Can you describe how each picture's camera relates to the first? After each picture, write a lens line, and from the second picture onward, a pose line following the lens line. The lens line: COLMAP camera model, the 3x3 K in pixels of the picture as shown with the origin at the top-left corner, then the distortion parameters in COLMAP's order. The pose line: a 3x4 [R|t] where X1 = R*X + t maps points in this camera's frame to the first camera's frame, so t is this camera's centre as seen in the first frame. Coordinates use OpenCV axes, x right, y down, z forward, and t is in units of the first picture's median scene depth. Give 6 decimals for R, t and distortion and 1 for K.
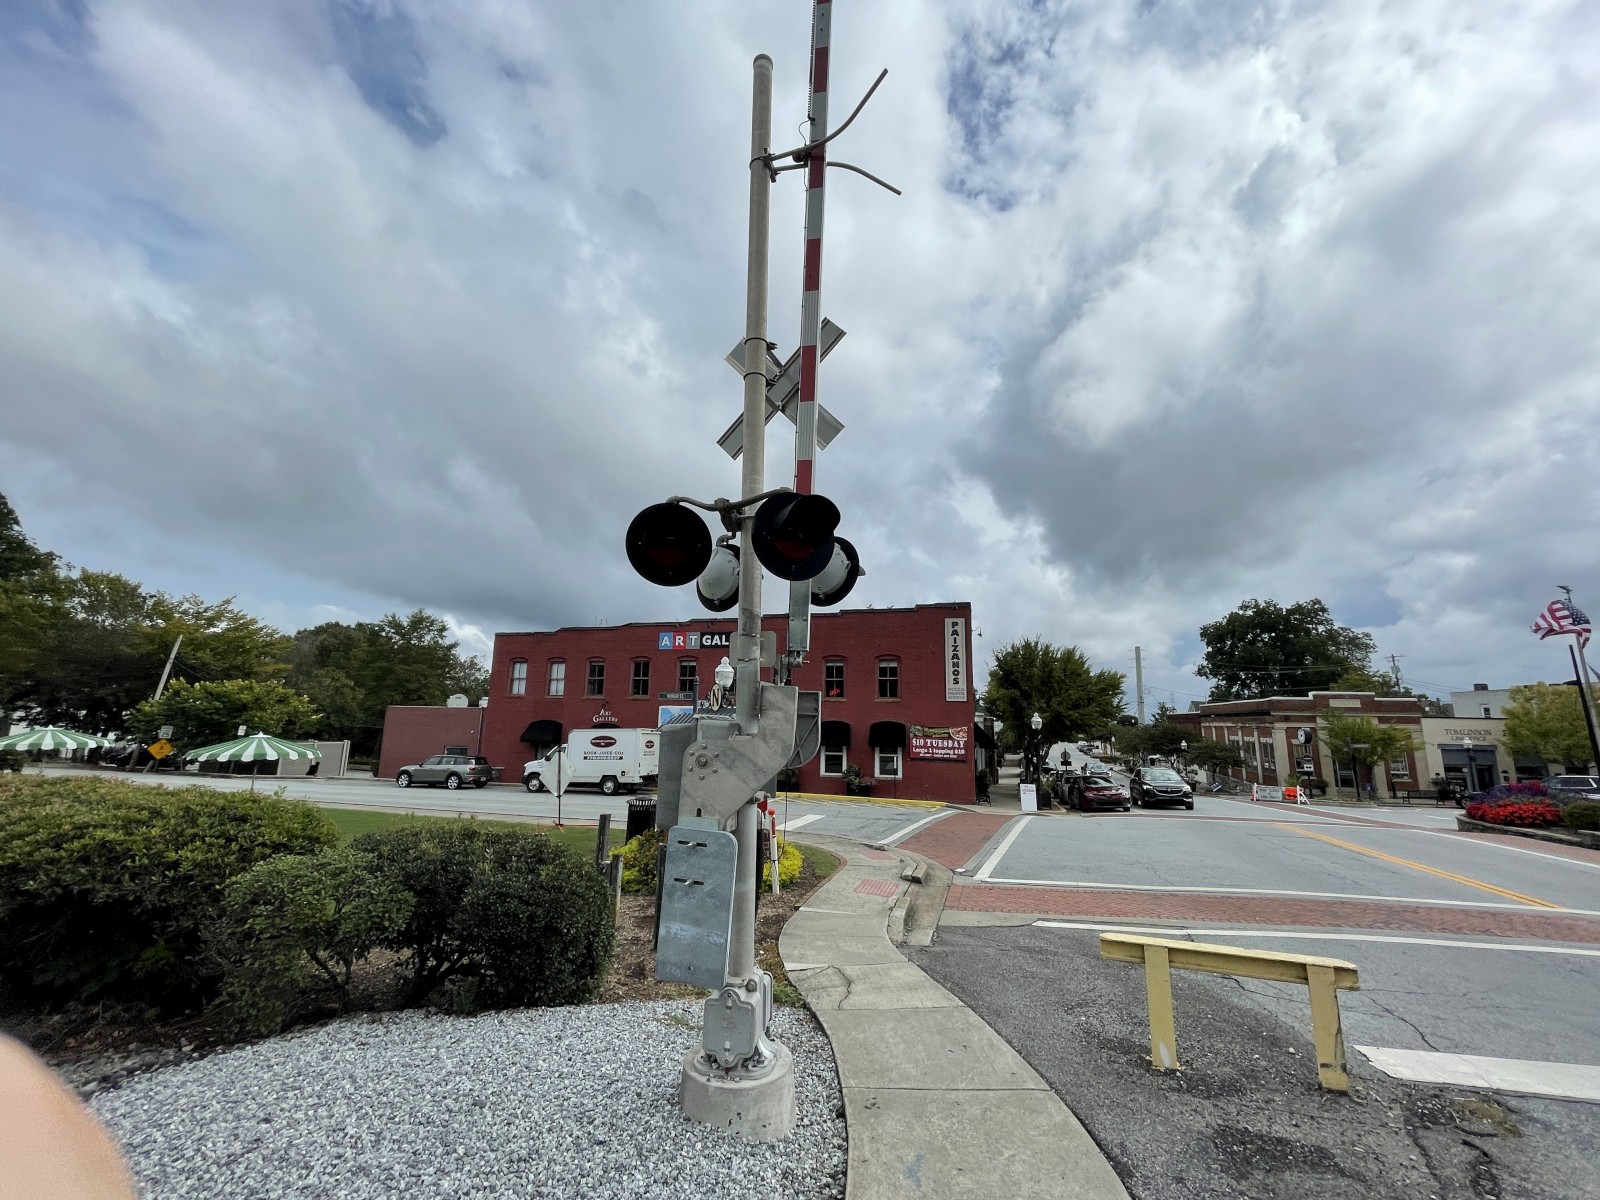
lens RADIAL K [[645.6, 0, 805.6], [0, 645.6, 596.7], [0, 0, 1]] dist [-0.002600, -0.000276]
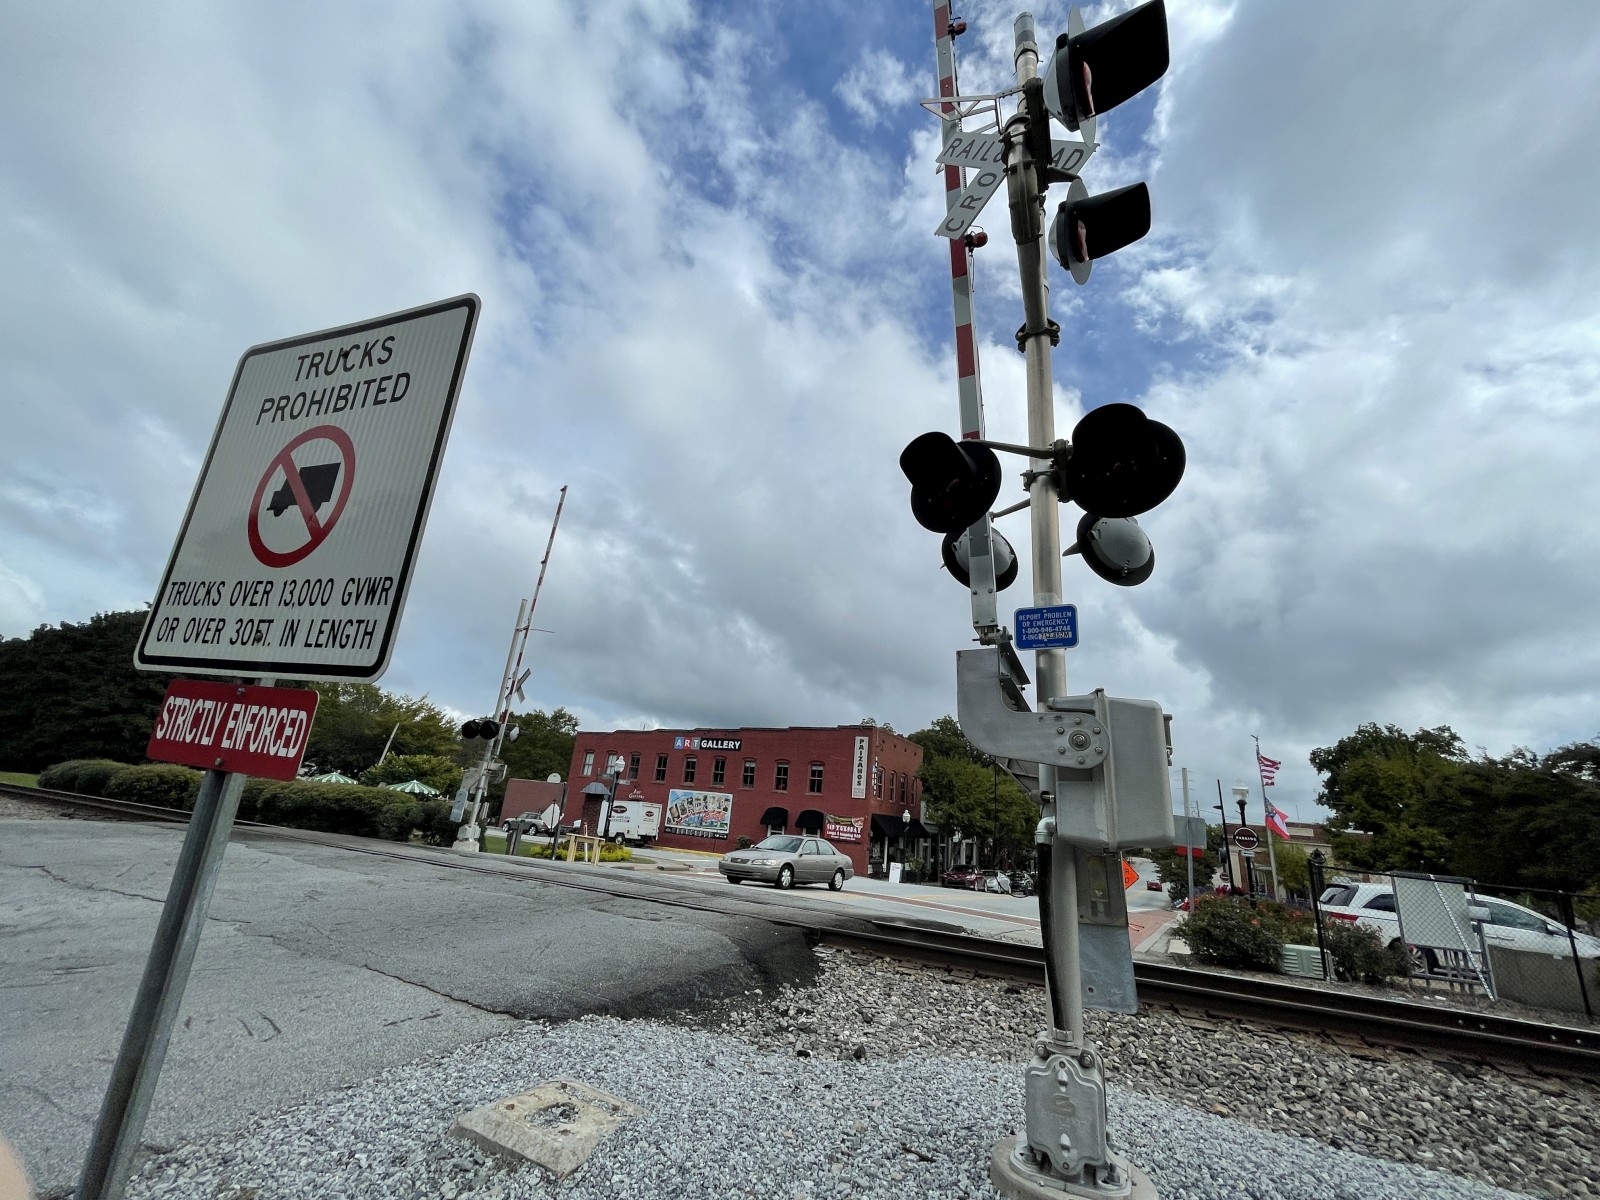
lens RADIAL K [[645.6, 0, 805.6], [0, 645.6, 596.7], [0, 0, 1]] dist [-0.002600, -0.000276]
pose [[0.974596, -0.002376, -0.223958, 0.425331], [-0.031323, 0.988671, -0.146797, -0.056707], [0.221770, 0.150083, 0.963480, -0.411211]]
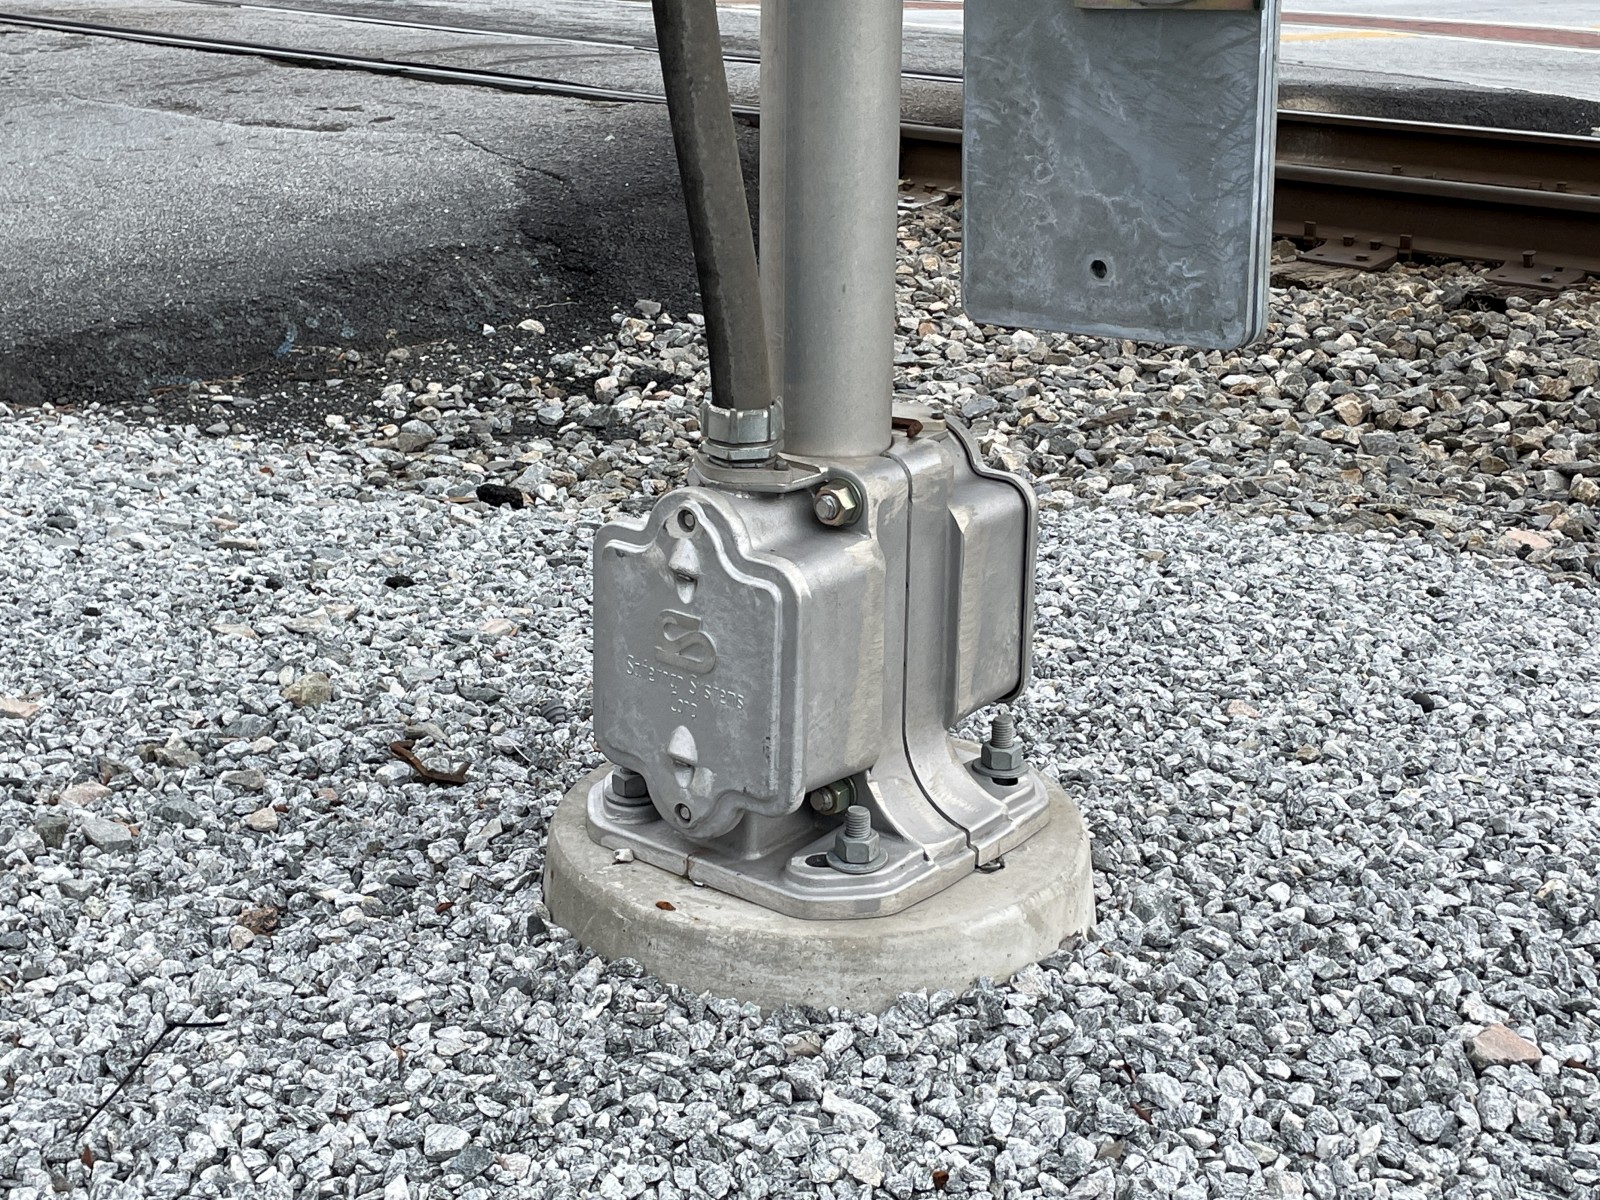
lens RADIAL K [[2281.1, 0, 800.0], [0, 2281.1, 600.0], [0, 0, 1]] dist [0.106258, -0.001389]
pose [[0.885651, 0.144086, -0.441432, 0.482549], [0.097393, 0.871856, 0.479980, -0.042351], [0.454024, -0.468087, 0.758127, -0.366724]]
